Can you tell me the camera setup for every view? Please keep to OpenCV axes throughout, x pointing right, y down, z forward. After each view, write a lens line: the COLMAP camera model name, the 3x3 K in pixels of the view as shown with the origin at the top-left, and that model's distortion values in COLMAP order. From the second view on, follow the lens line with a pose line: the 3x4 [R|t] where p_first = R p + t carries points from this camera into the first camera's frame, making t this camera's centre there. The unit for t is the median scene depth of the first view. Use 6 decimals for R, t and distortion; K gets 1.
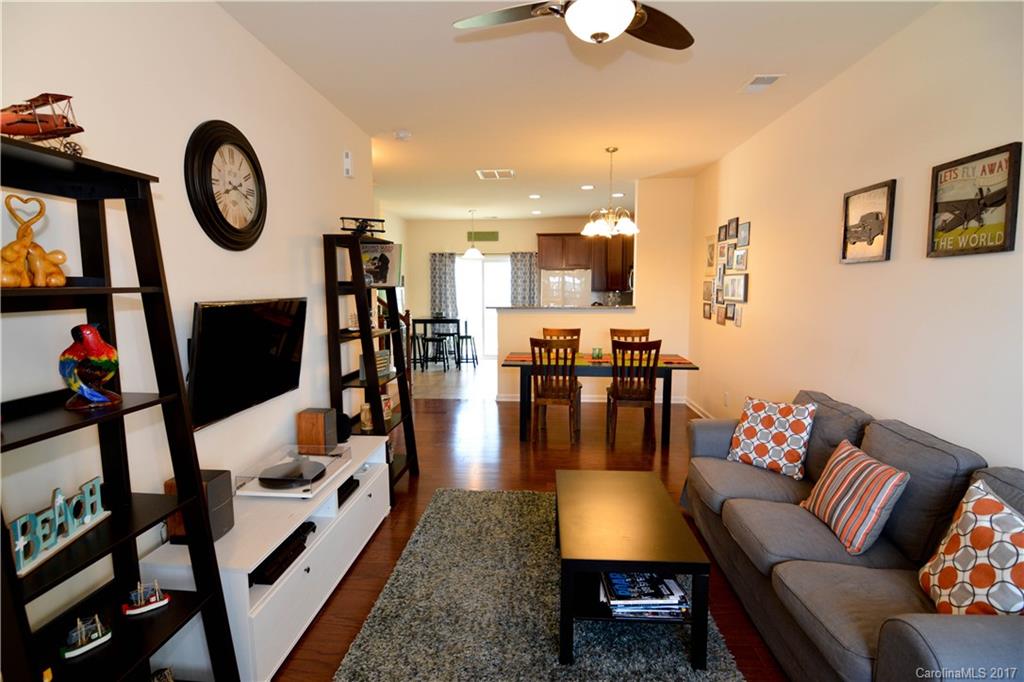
lens RADIAL K [[494.8, 0, 512.0], [0, 494.8, 341.0], [0, 0, 1]] dist [-0.001932, -0.000335]
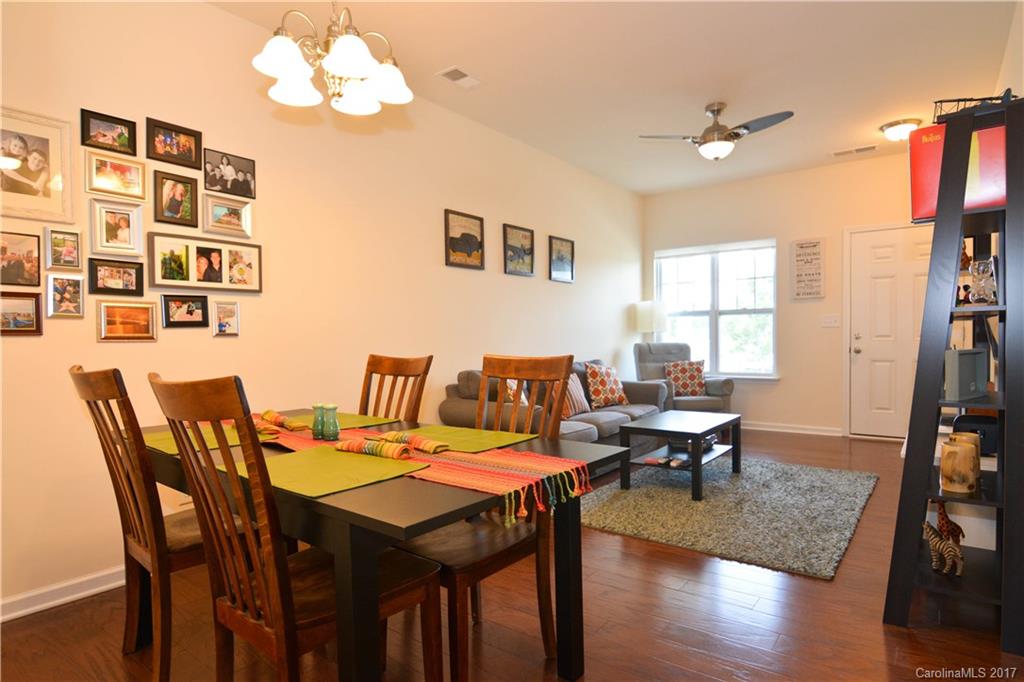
lens RADIAL K [[541.2, 0, 514.0], [0, 541.2, 357.7], [0, 0, 1]] dist [-0.029586, -0.001045]
pose [[-0.822934, -0.008709, 0.568070, -0.298647], [0.078454, 0.988561, 0.128808, -0.118120], [-0.562694, 0.150567, -0.812838, 2.656975]]
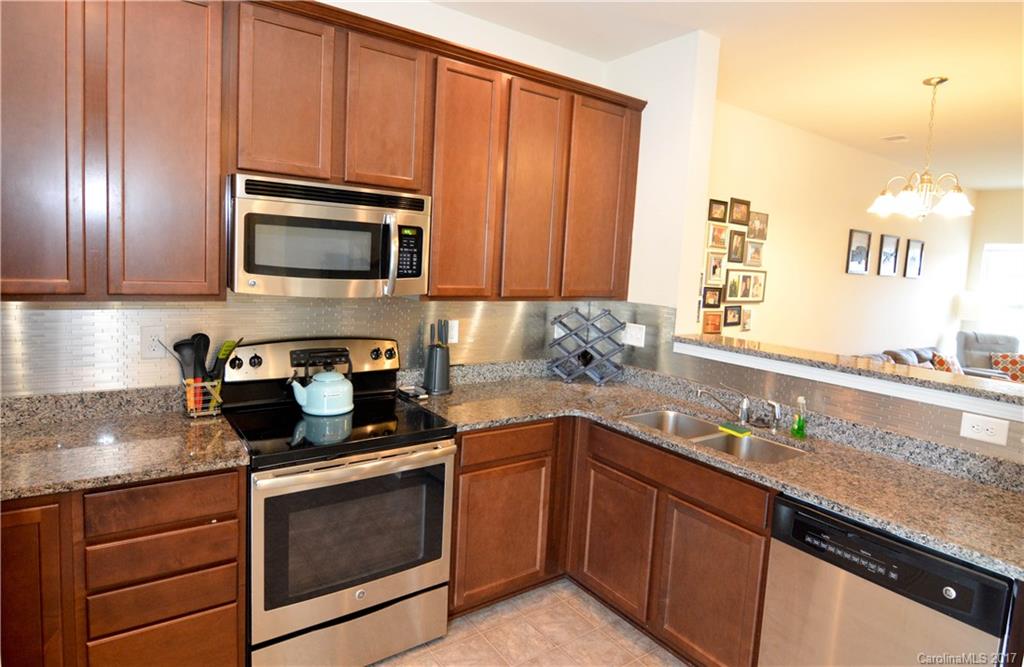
lens RADIAL K [[569.2, 0, 514.7], [0, 569.2, 311.9], [0, 0, 1]] dist [-0.004648, -0.001573]
pose [[-0.632603, -0.103691, 0.767504, -0.088309], [0.033685, 0.986375, 0.161025, -0.474821], [-0.773744, 0.127718, -0.620491, 3.885317]]
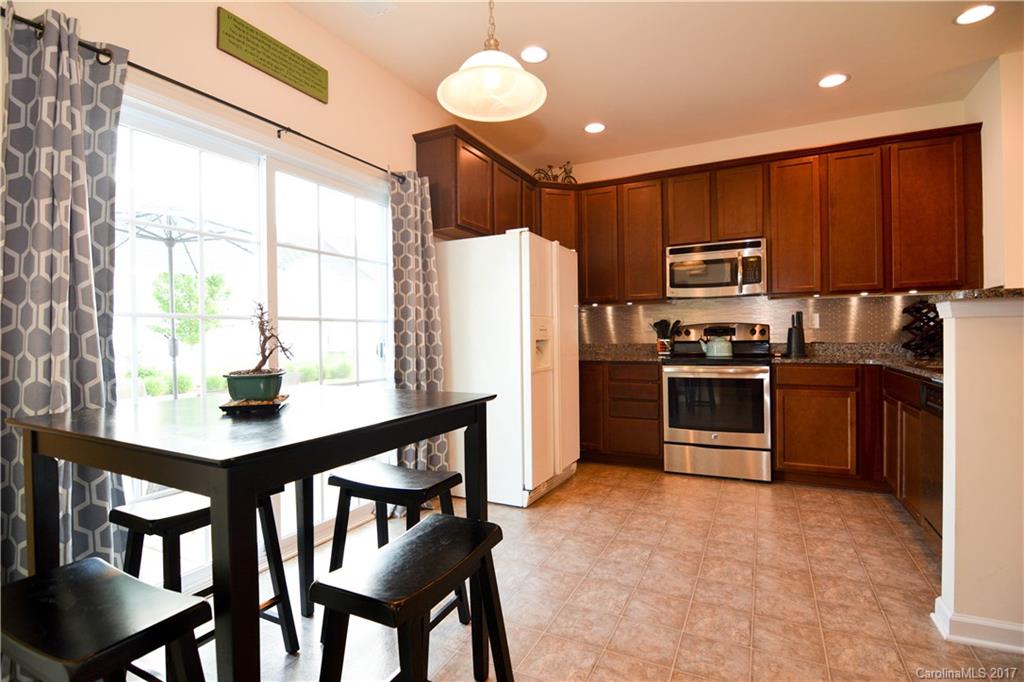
lens RADIAL K [[494.8, 0, 512.0], [0, 494.8, 341.0], [0, 0, 1]] dist [-0.001932, -0.000335]
pose [[0.385840, -0.012338, 0.922483, -1.039767], [0.112395, 0.993091, -0.033728, -0.217999], [-0.915694, 0.116696, 0.384561, 3.512264]]
